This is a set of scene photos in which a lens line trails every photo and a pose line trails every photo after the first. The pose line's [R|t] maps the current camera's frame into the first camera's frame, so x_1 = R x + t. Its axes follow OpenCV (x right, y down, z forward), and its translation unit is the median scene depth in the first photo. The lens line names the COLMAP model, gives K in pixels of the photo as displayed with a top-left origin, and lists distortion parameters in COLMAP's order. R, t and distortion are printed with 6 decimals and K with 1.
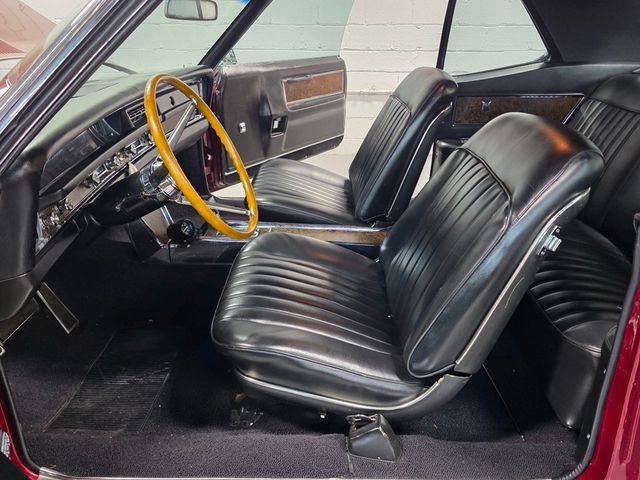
lens RADIAL K [[480.1, 0, 323.0], [0, 480.1, 250.1], [0, 0, 1]] dist [0.049072, -0.054888]
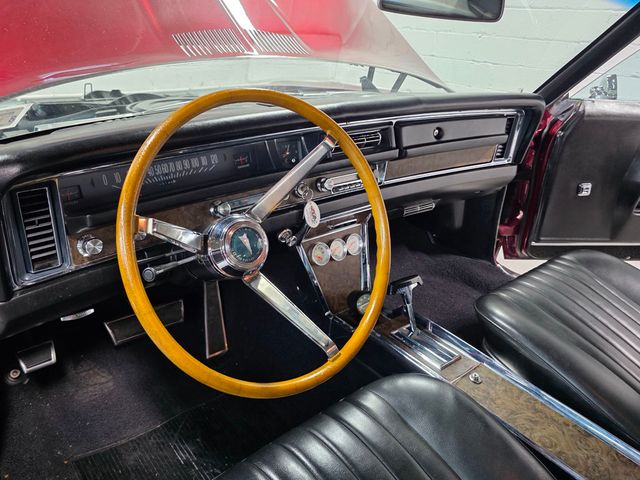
lens RADIAL K [[480.1, 0, 315.5], [0, 480.1, 238.7], [0, 0, 1]] dist [0.049072, -0.054888]
pose [[0.646247, 0.341235, -0.682585, 0.083489], [-0.379156, 0.919820, 0.100861, -0.123566], [0.662273, 0.193625, 0.723812, 0.287216]]
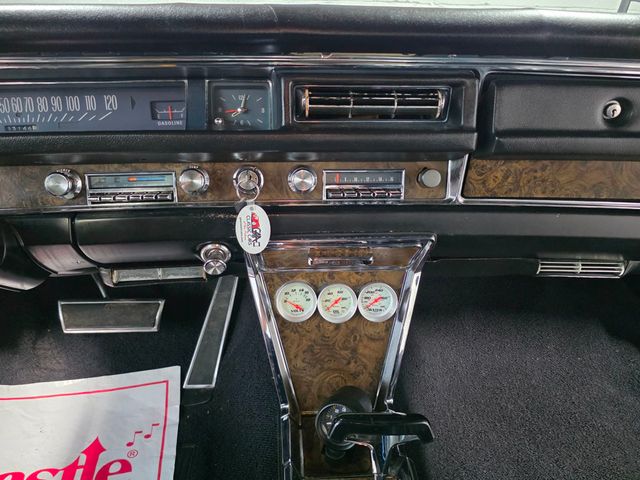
lens RADIAL K [[480.1, 0, 323.9], [0, 480.1, 244.6], [0, 0, 1]] dist [0.049072, -0.054888]
pose [[0.081335, 0.465065, -0.881532, -0.014386], [-0.460189, 0.802065, 0.380681, -0.201275], [0.884087, 0.374709, 0.279254, 0.576657]]
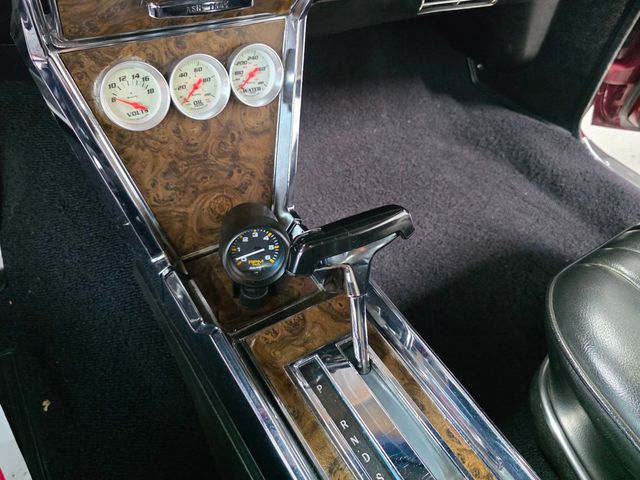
lens RADIAL K [[480.1, 0, 309.7], [0, 480.1, 237.2], [0, 0, 1]] dist [0.049072, -0.054888]
pose [[0.553300, 0.644012, -0.528306, -0.091331], [-0.469252, 0.765006, 0.441100, -0.126588], [0.688231, 0.003849, 0.725482, 0.572360]]
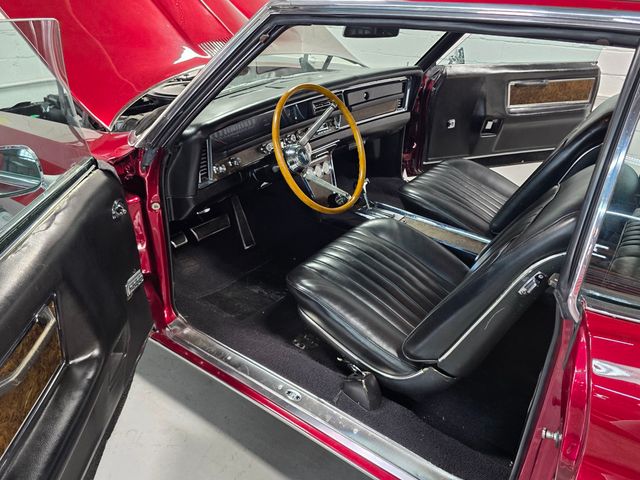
lens RADIAL K [[480.1, 0, 312.2], [0, 480.1, 255.2], [0, 0, 1]] dist [0.049072, -0.054888]
pose [[0.804465, 0.299950, -0.512704, 0.239023], [-0.272390, 0.953319, 0.130329, -0.033513], [0.527863, 0.034810, 0.848616, -0.070330]]
